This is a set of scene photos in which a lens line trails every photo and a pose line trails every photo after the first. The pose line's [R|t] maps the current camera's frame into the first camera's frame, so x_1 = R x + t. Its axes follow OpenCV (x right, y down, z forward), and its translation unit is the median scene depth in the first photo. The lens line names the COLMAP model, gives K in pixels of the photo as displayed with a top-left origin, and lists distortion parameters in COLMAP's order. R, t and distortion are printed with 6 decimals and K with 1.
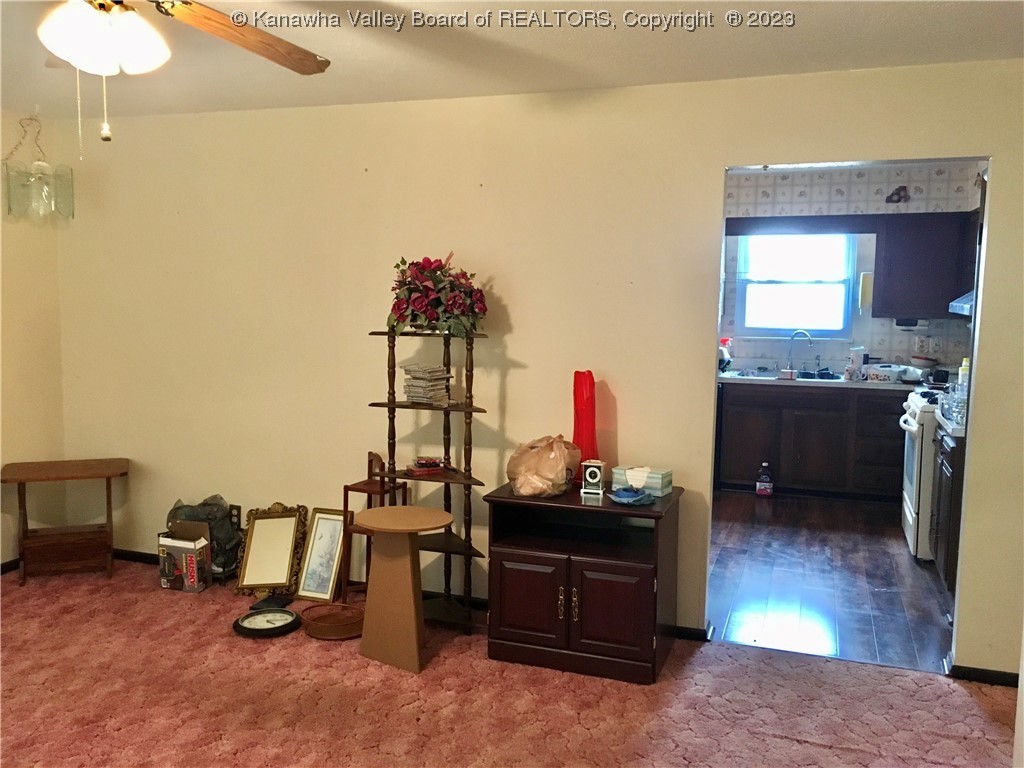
lens RADIAL K [[865.2, 0, 515.9], [0, 865.2, 384.0], [0, 0, 1]] dist [0.095847, -0.131471]
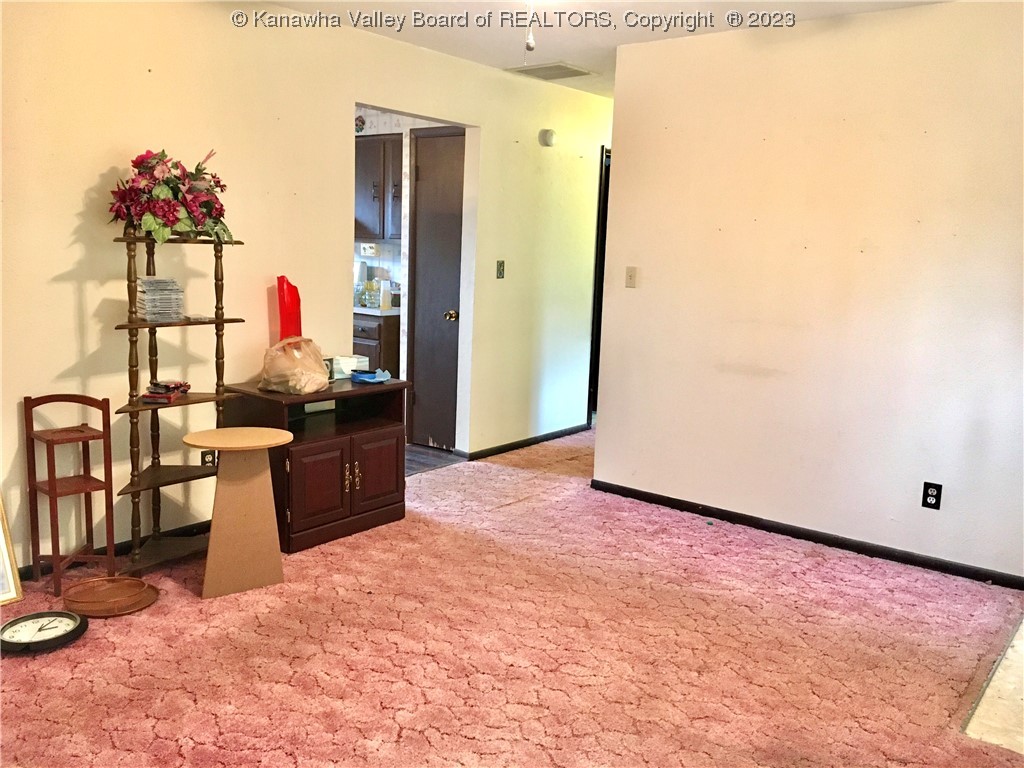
lens RADIAL K [[865.2, 0, 515.9], [0, 865.2, 384.0], [0, 0, 1]] dist [0.095847, -0.131471]
pose [[0.329484, -0.157541, 0.930925, -0.927762], [0.064486, 0.987433, 0.144280, -0.022504], [-0.941957, 0.012494, 0.335502, 0.406202]]
